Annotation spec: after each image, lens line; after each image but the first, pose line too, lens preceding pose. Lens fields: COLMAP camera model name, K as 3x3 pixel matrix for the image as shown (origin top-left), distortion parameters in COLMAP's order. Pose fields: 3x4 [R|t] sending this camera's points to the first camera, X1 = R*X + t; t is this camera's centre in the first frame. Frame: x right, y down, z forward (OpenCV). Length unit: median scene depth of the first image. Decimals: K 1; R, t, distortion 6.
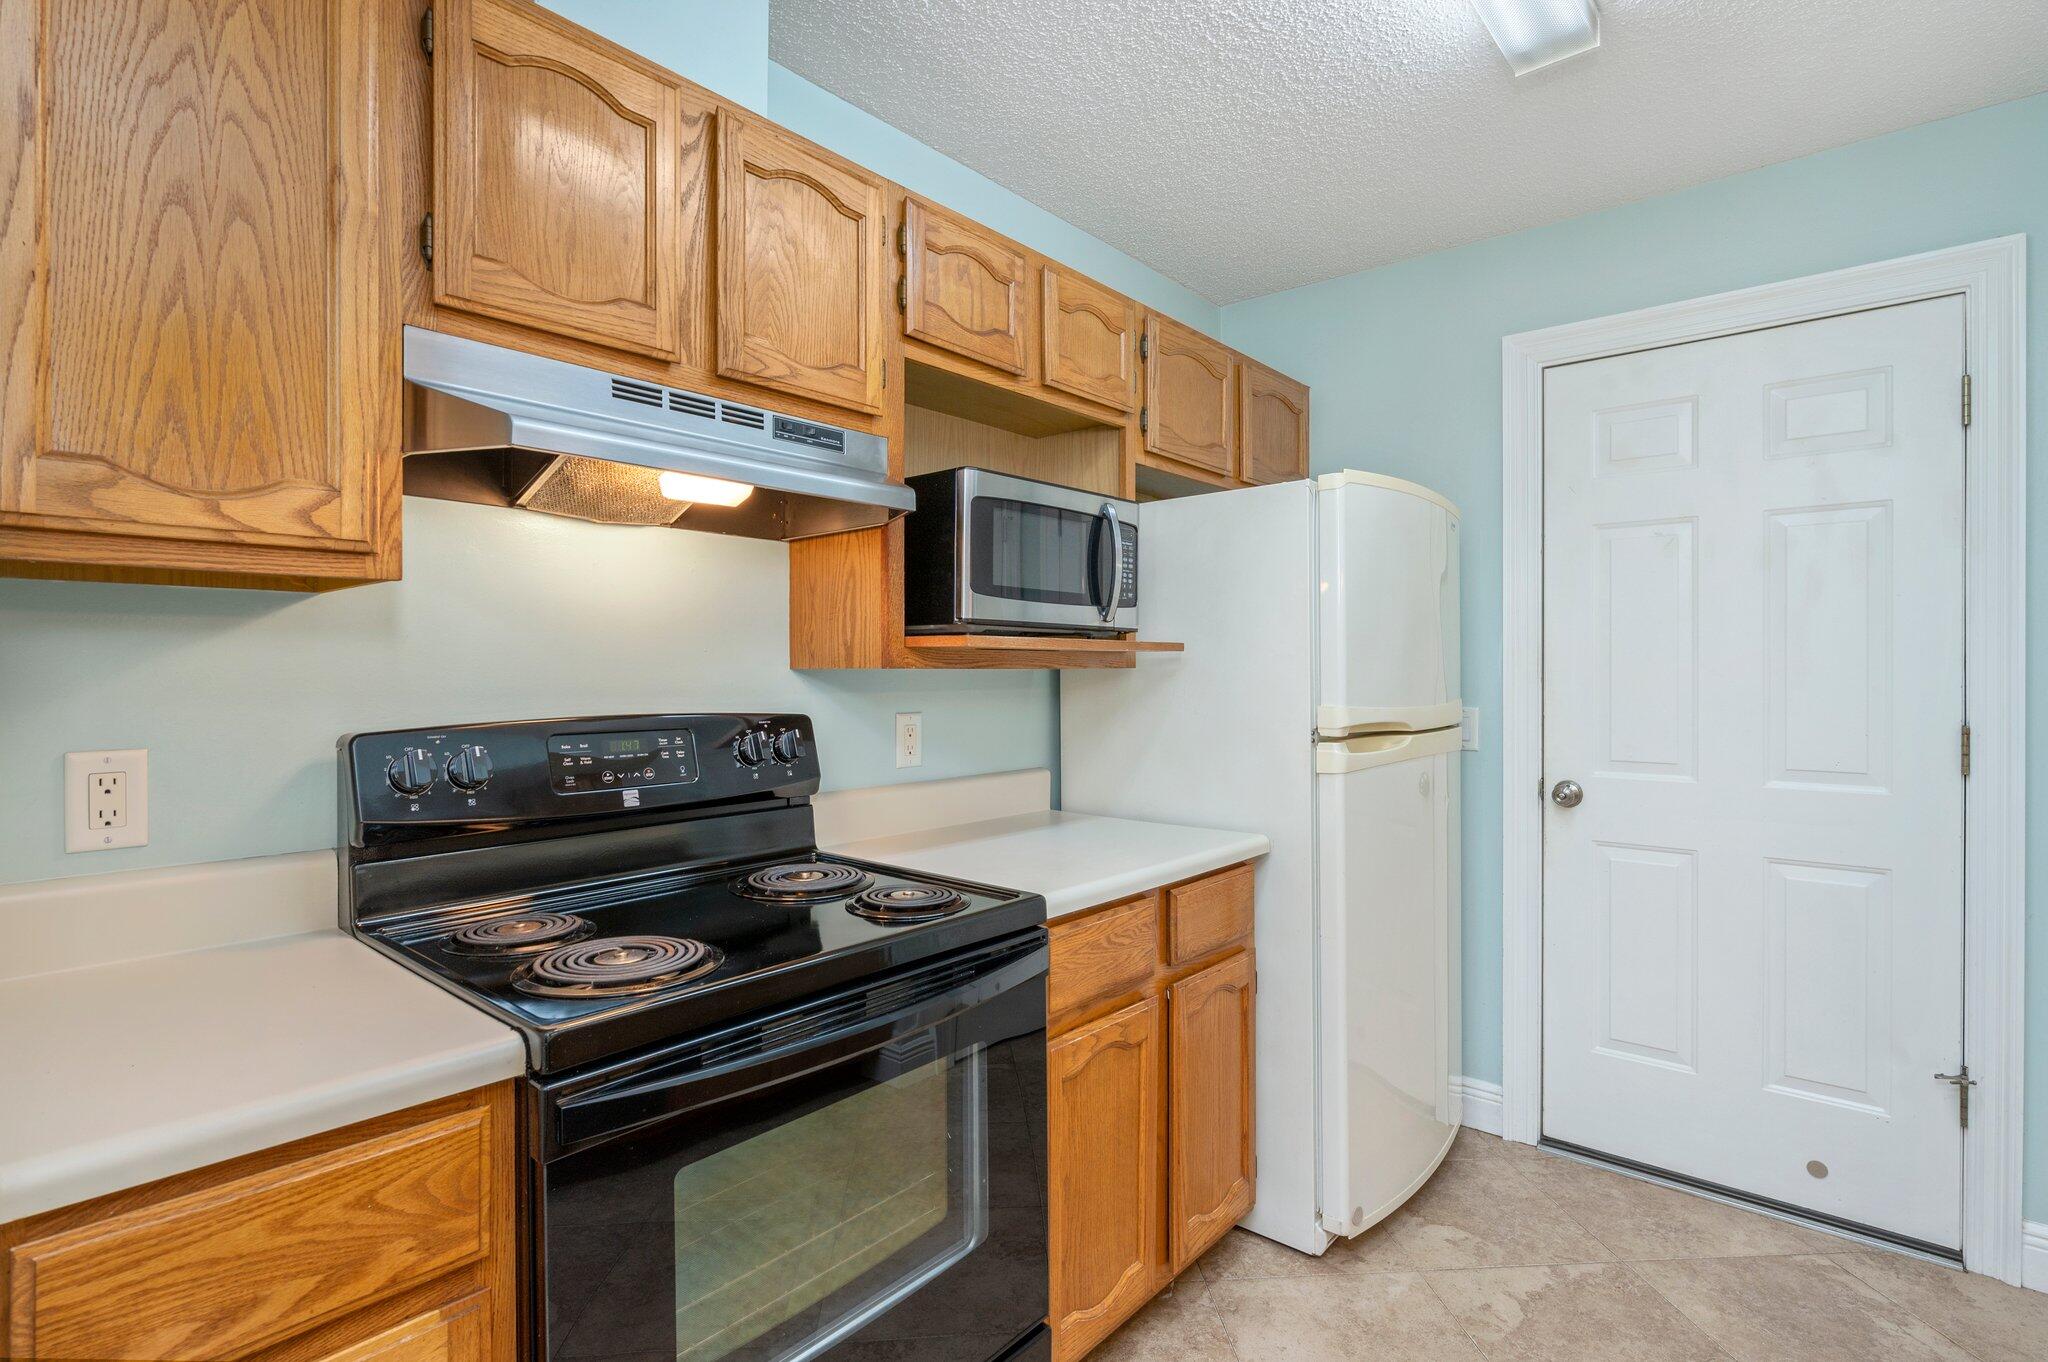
lens RADIAL K [[989.6, 0, 1025.4], [0, 989.6, 672.4], [0, 0, 1]] dist [-0.001845, 0.000478]
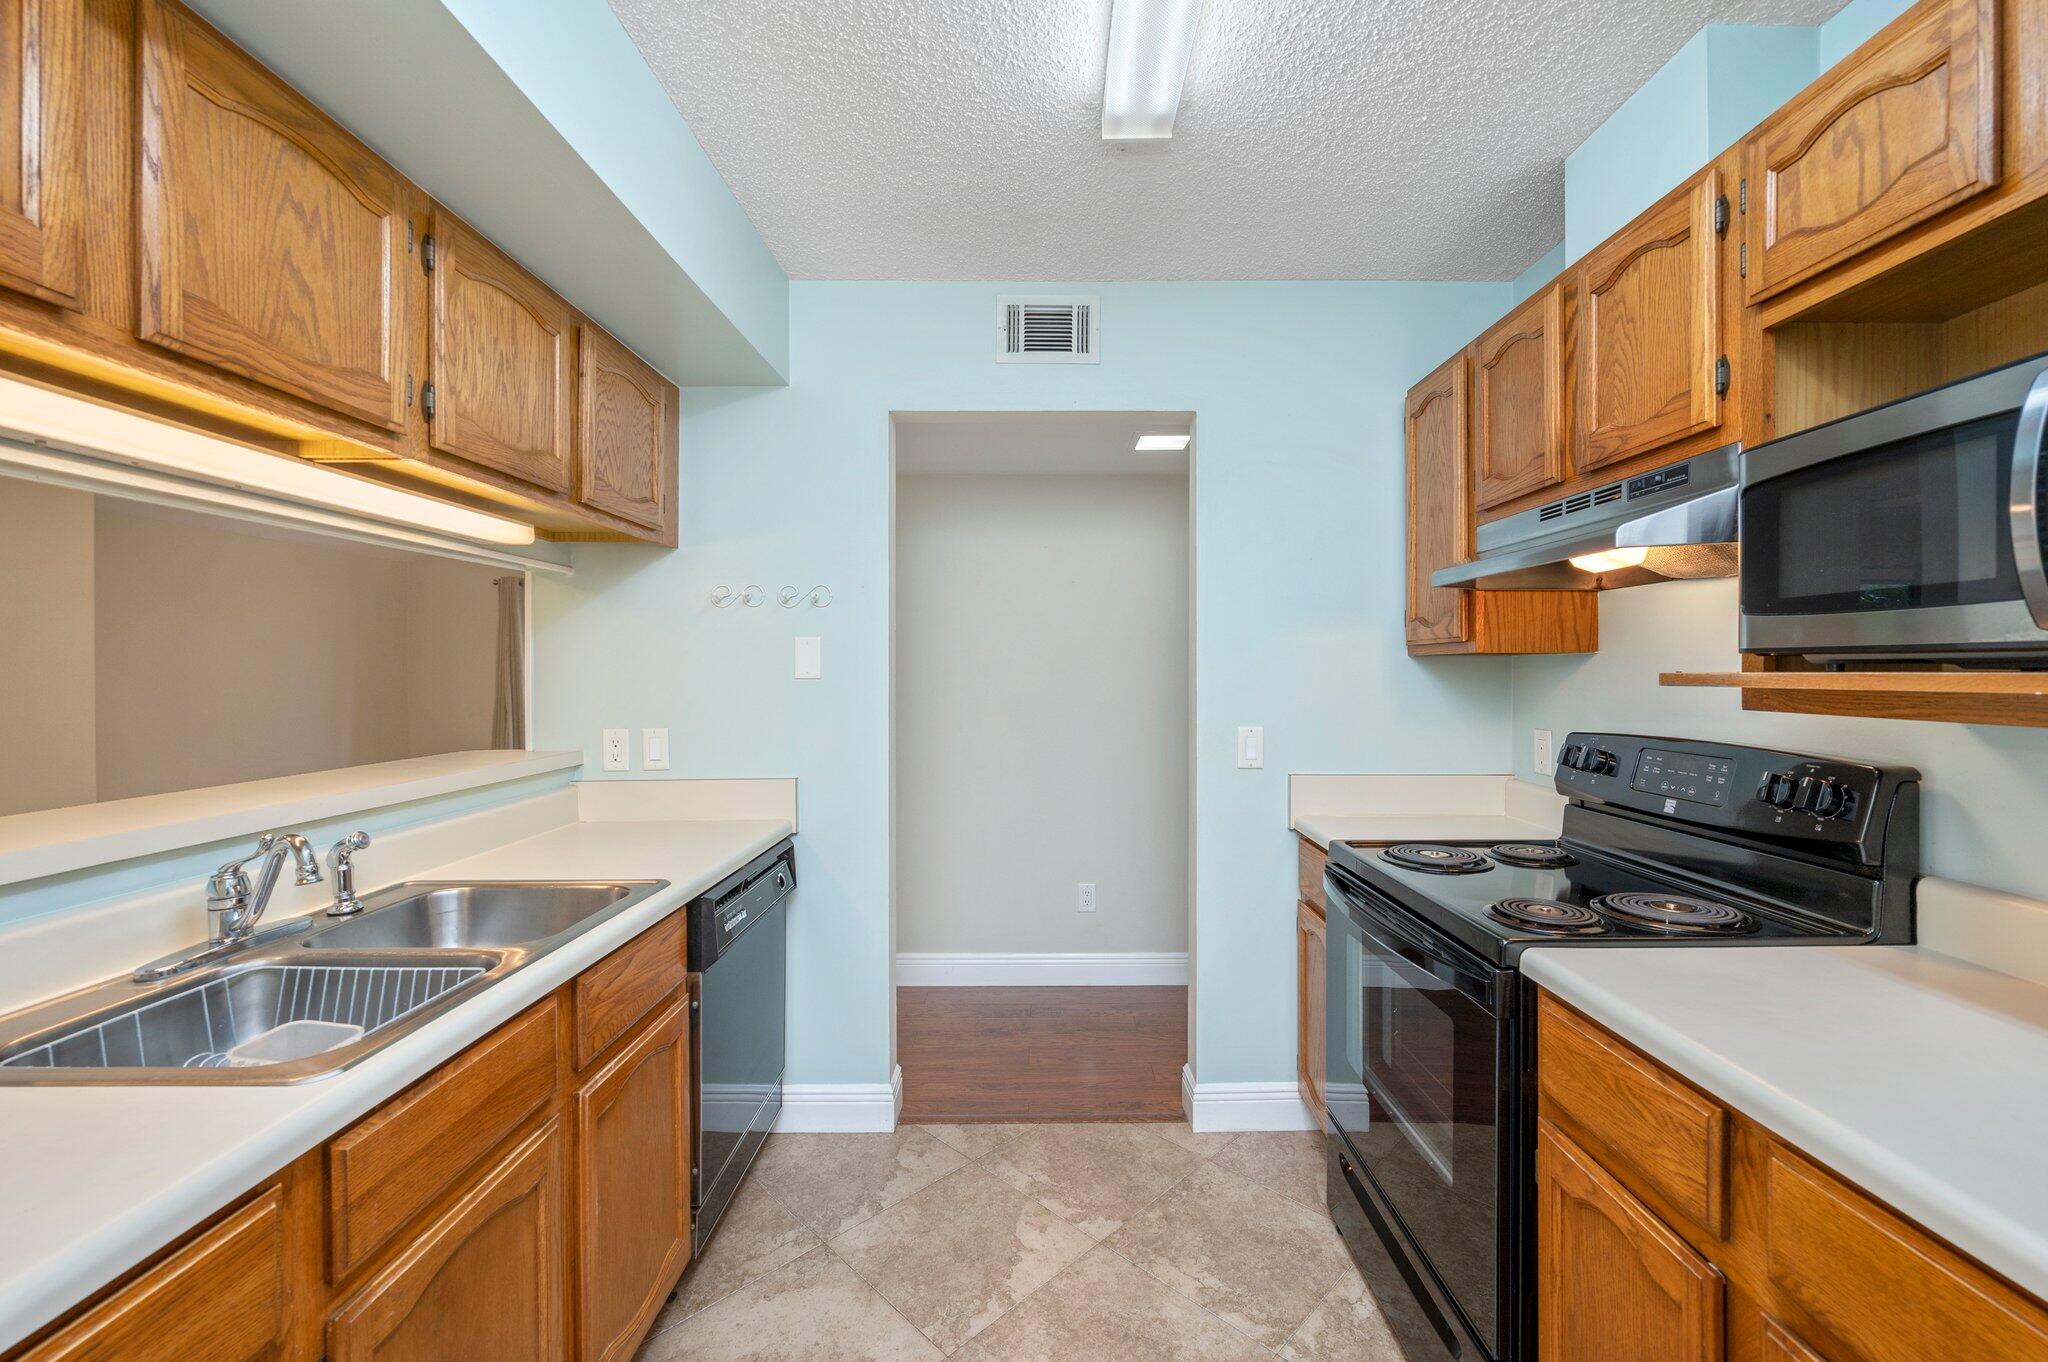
lens RADIAL K [[839.3, 0, 1030.8], [0, 839.3, 666.1], [0, 0, 1]] dist [-0.001970, 0.000121]
pose [[-0.764782, -0.003896, -0.644278, 0.761212], [-0.001055, 0.999988, -0.004794, -0.036128], [0.644289, -0.002987, -0.764777, 1.107131]]
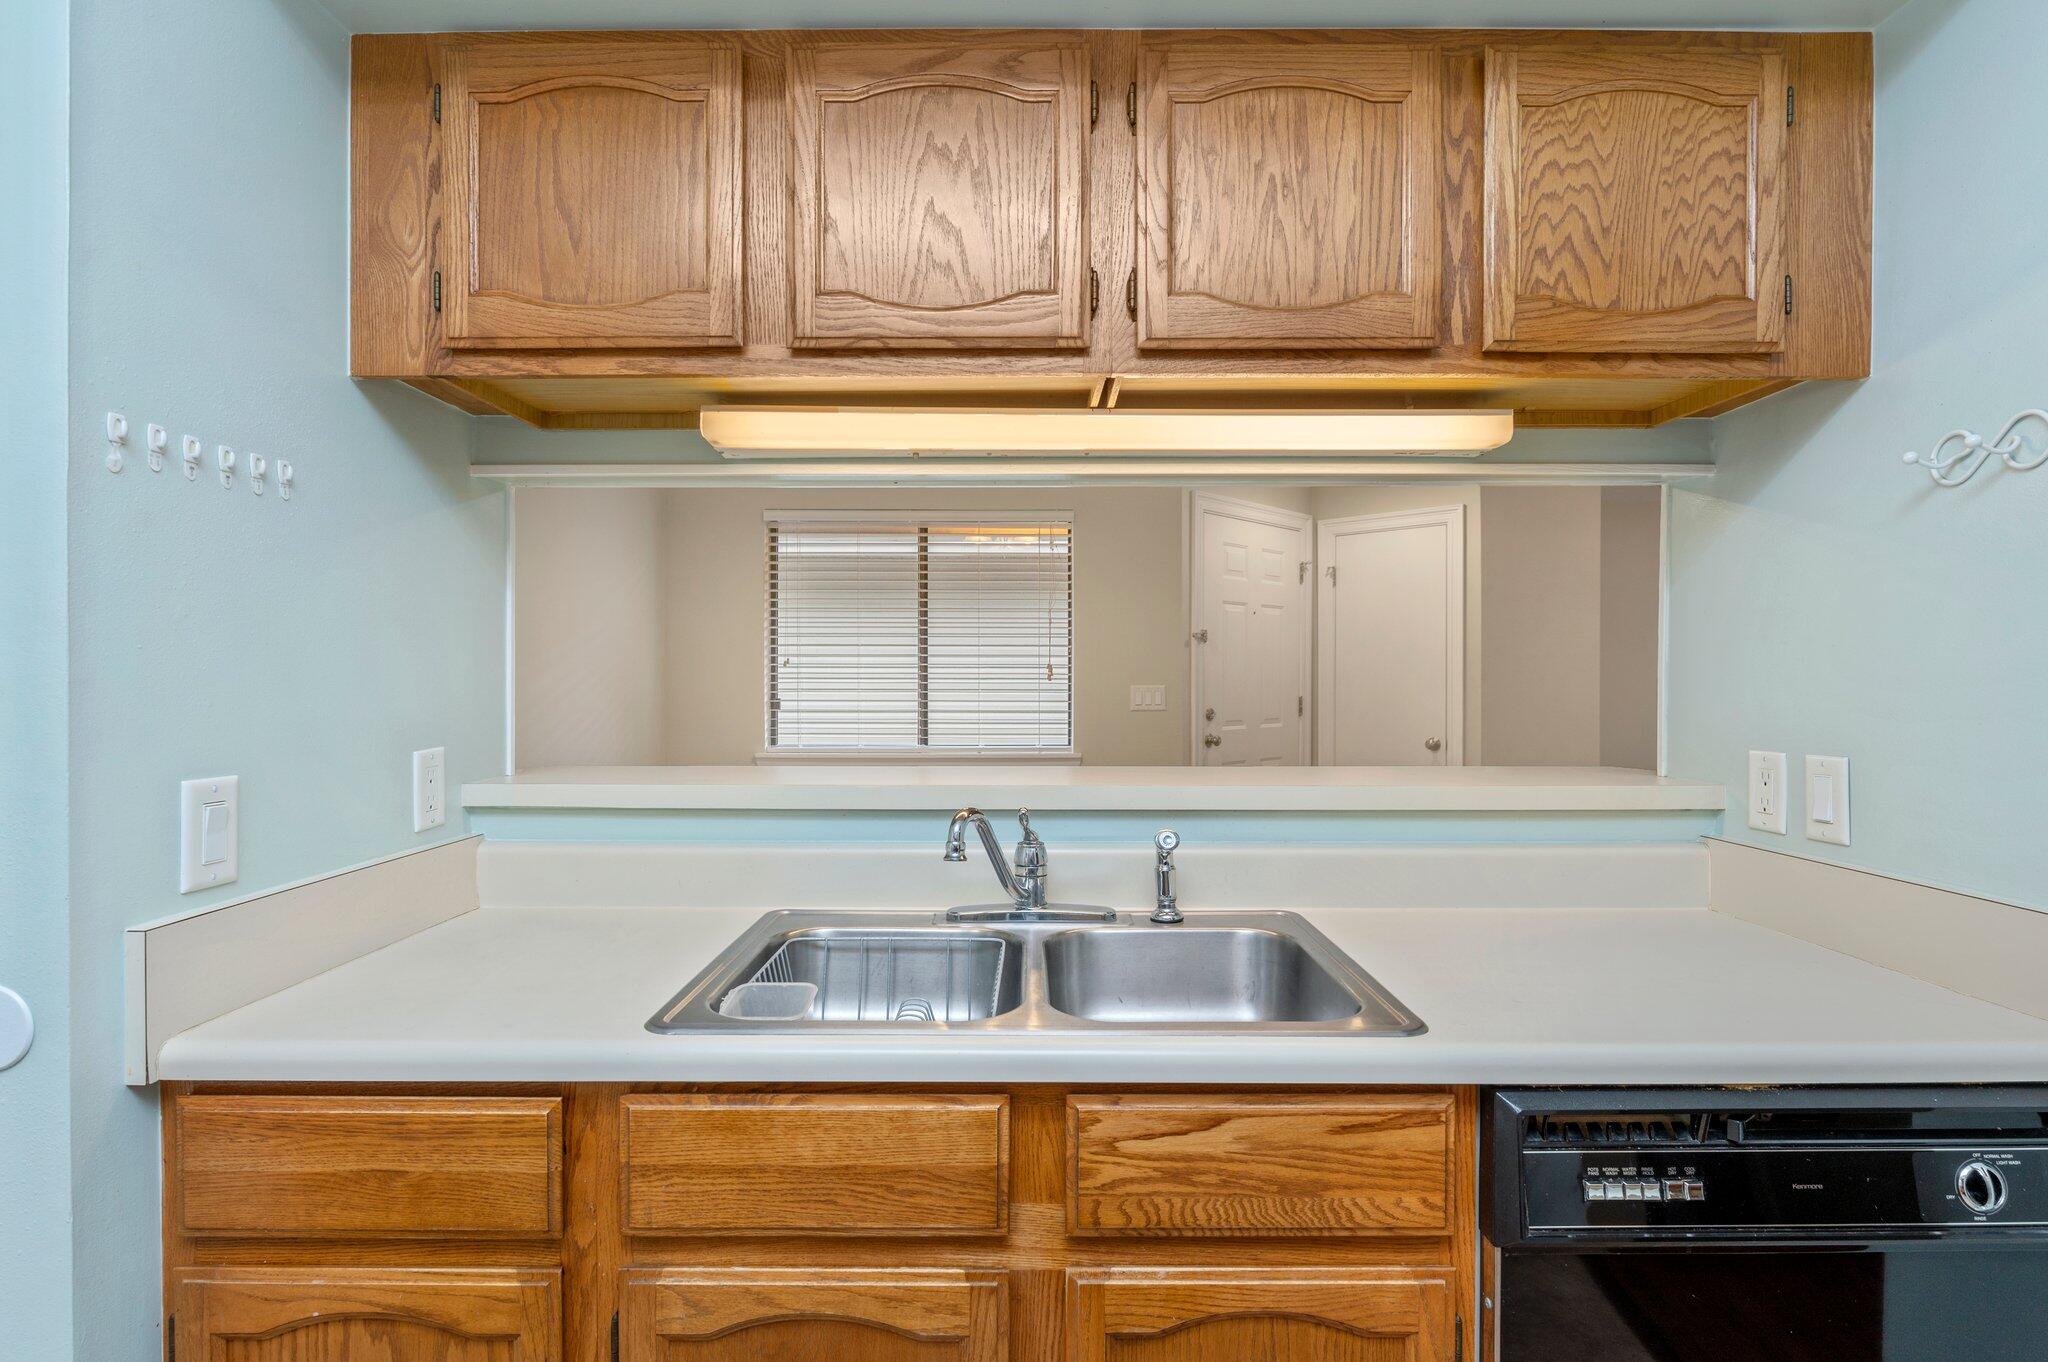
lens RADIAL K [[1021.1, 0, 1024.0], [0, 1021.1, 681.0], [0, 0, 1]] dist [-0.006452, 0.000475]
pose [[-0.654753, -0.008754, 0.755792, 0.174158], [-0.000191, 0.999935, 0.011416, -0.011118], [-0.755843, 0.007330, -0.654712, 0.699840]]
